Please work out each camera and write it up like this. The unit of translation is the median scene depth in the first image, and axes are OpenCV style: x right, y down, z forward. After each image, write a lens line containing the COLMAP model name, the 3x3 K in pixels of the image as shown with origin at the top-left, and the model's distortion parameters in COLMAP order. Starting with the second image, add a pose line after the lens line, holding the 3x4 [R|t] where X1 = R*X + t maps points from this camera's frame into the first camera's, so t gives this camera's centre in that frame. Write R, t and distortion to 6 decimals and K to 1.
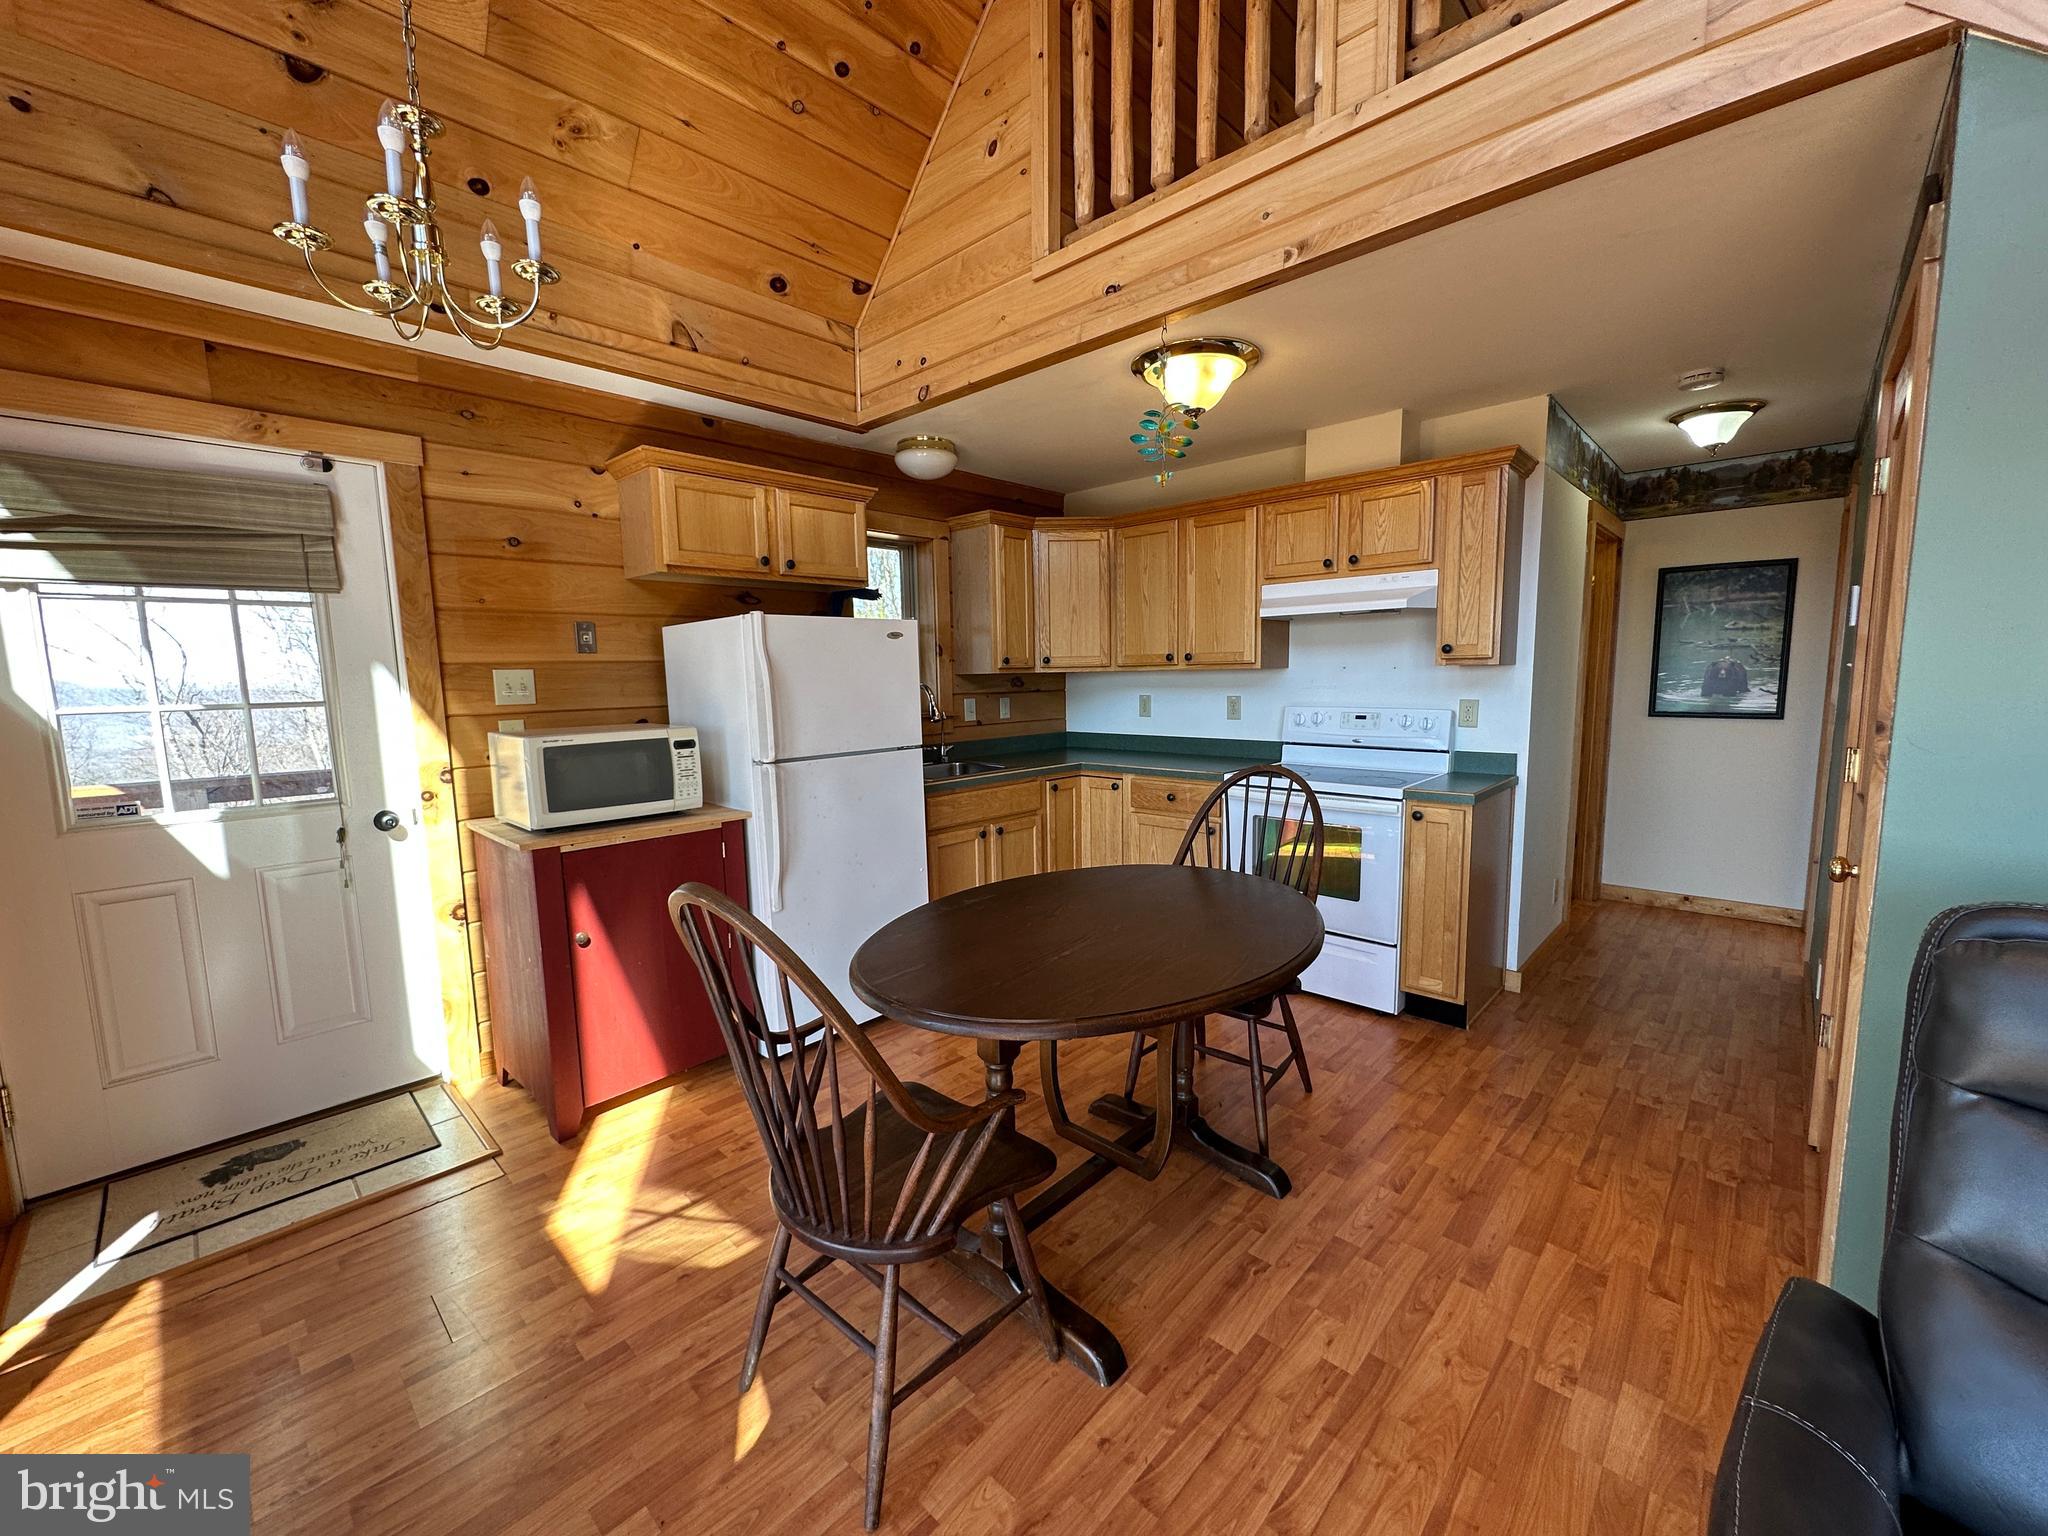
lens RADIAL K [[810.1, 0, 1027.7], [0, 810.1, 765.8], [0, 0, 1]] dist [-0.003505, 0.000514]
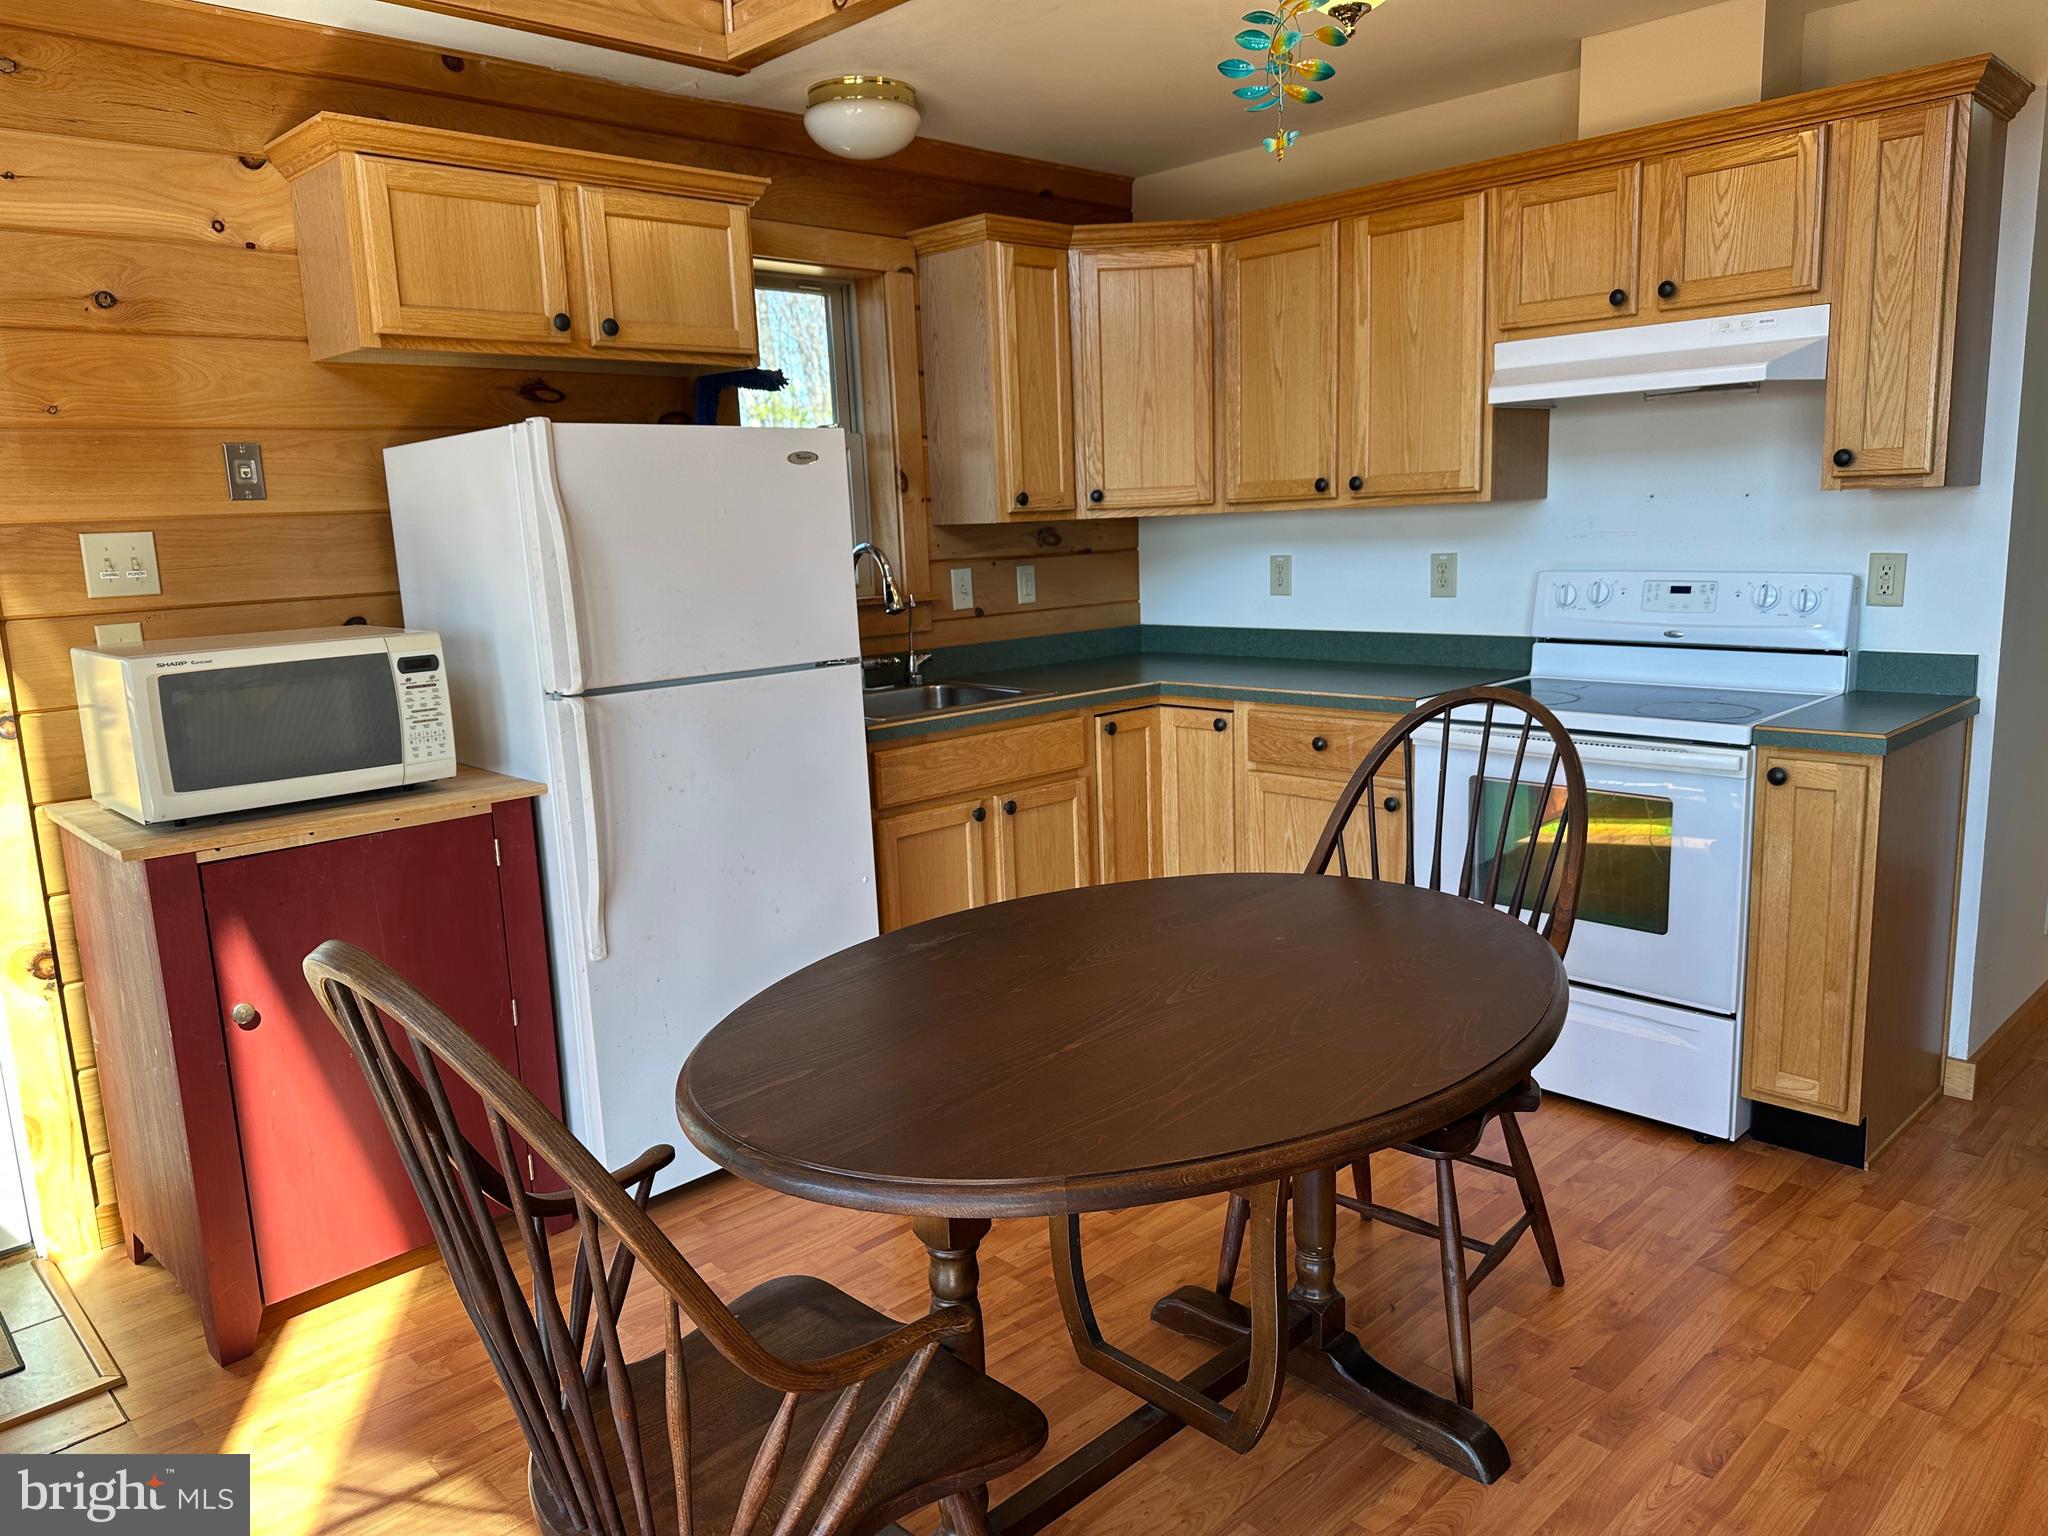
lens RADIAL K [[1444.2, 0, 1029.5], [0, 1444.2, 773.0], [0, 0, 1]] dist [0.017025, -0.023041]
pose [[0.998697, -0.010848, -0.049864, 0.038935], [0.014037, 0.997847, 0.064070, -0.009060], [0.049062, -0.064687, 0.996699, 0.025950]]
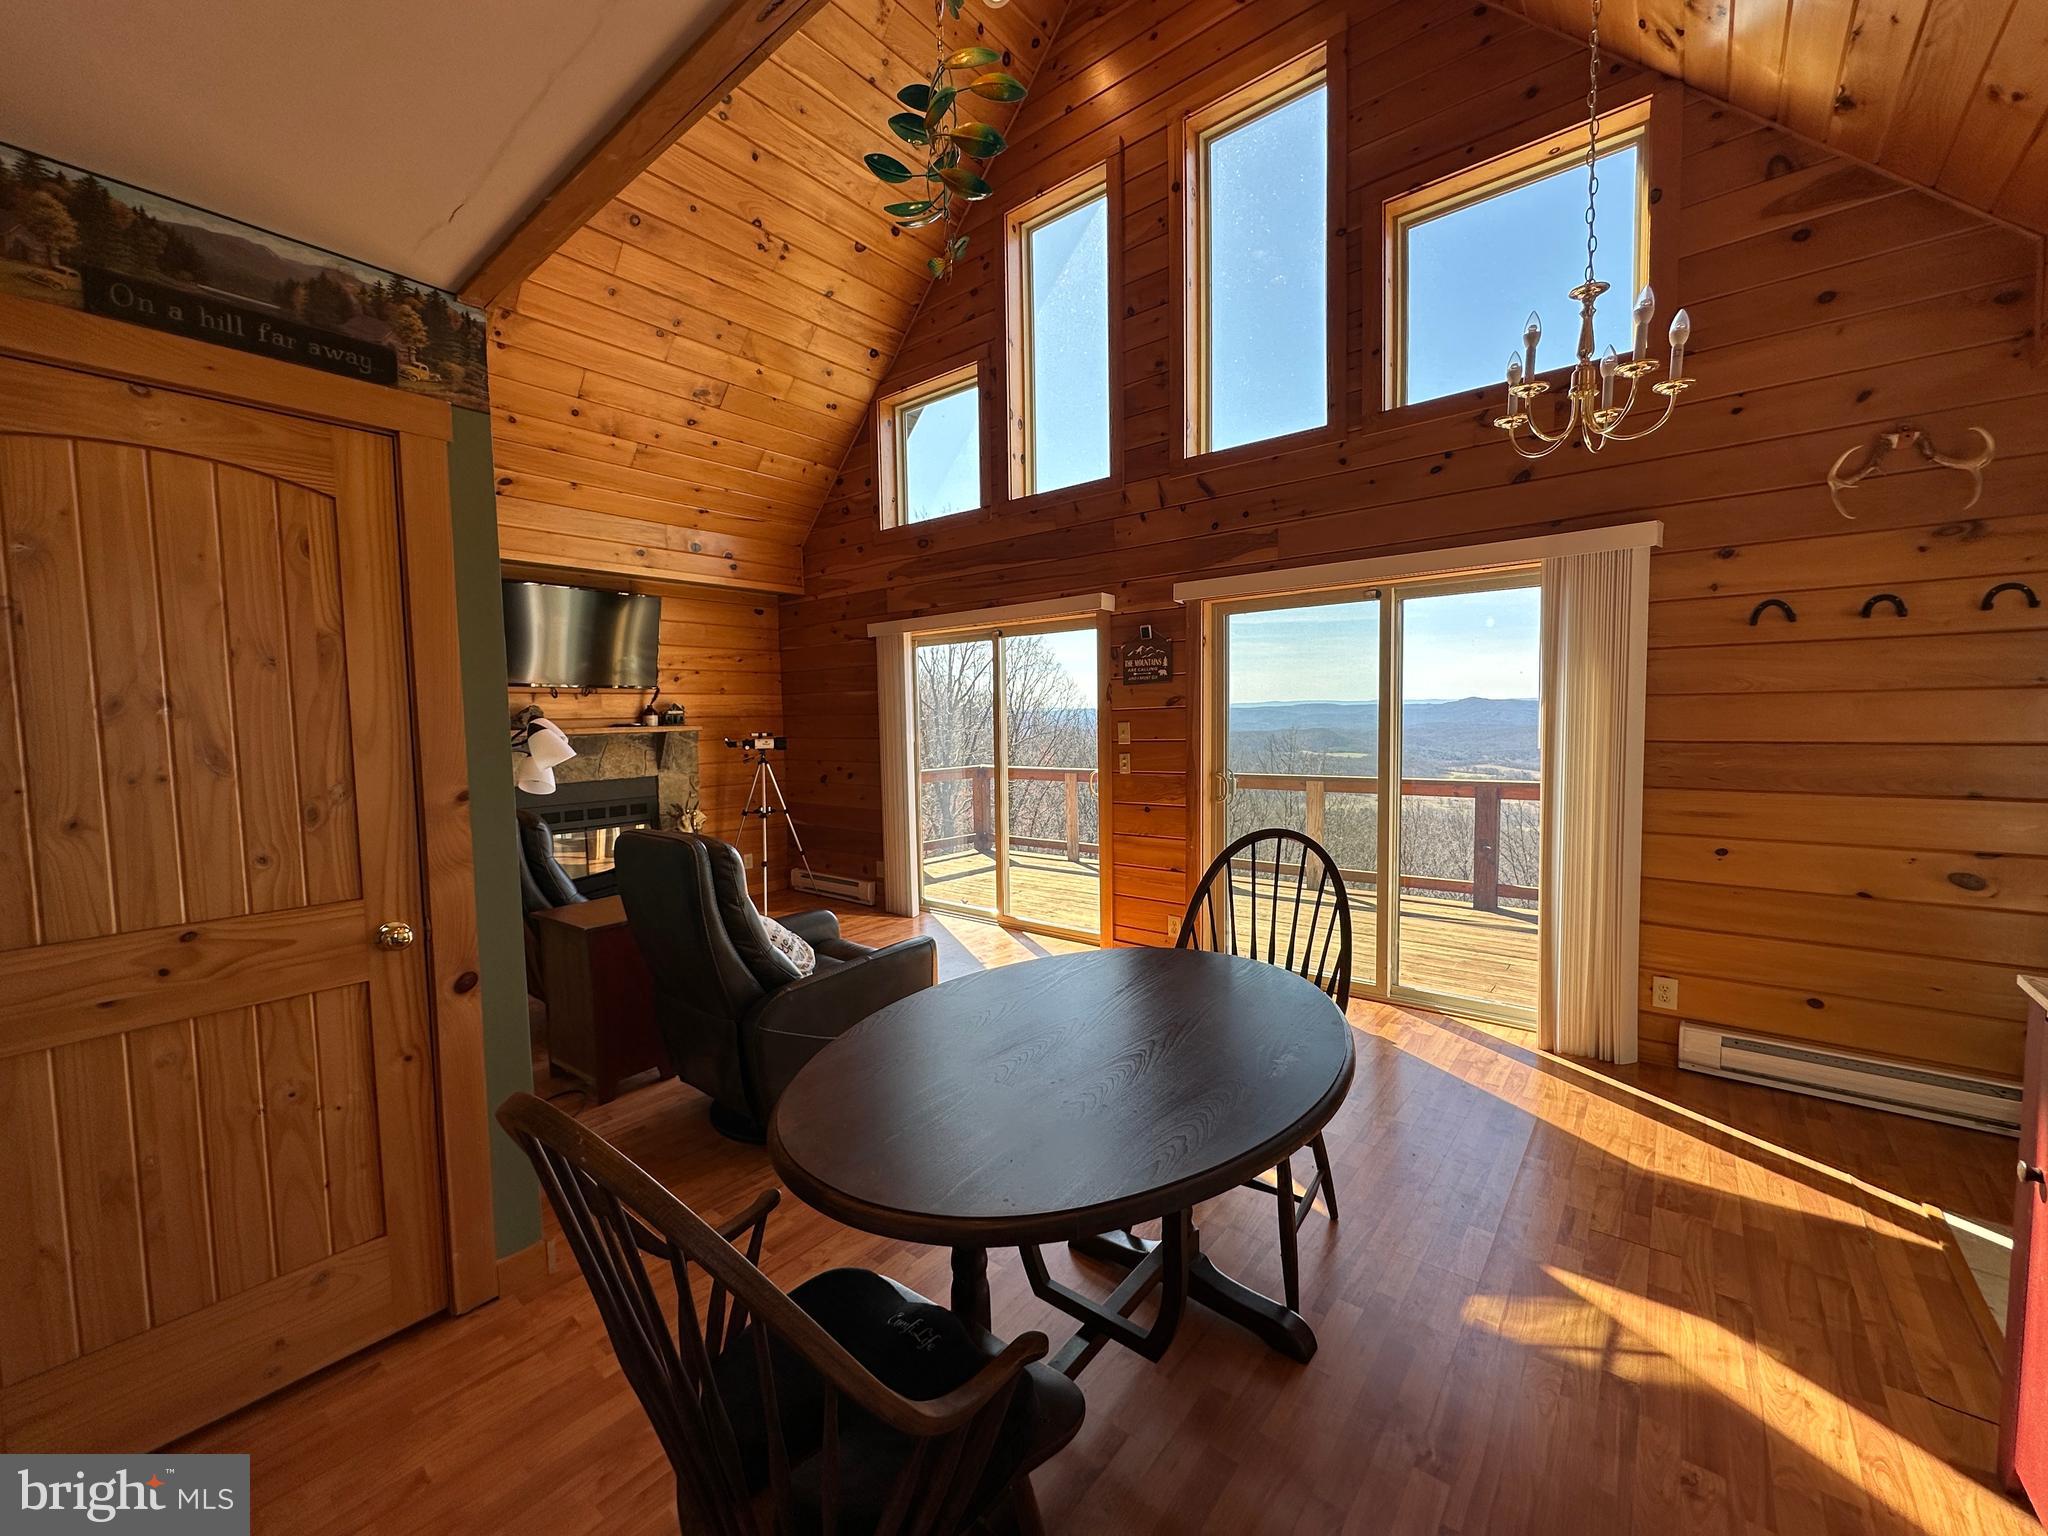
lens RADIAL K [[810.1, 0, 1025.5], [0, 810.1, 765.7], [0, 0, 1]] dist [-0.003505, 0.000514]
pose [[-0.996517, 0.039037, -0.073682, 0.139268], [0.025039, 0.982954, 0.182139, -0.147317], [0.079537, 0.179660, -0.980508, 1.140219]]
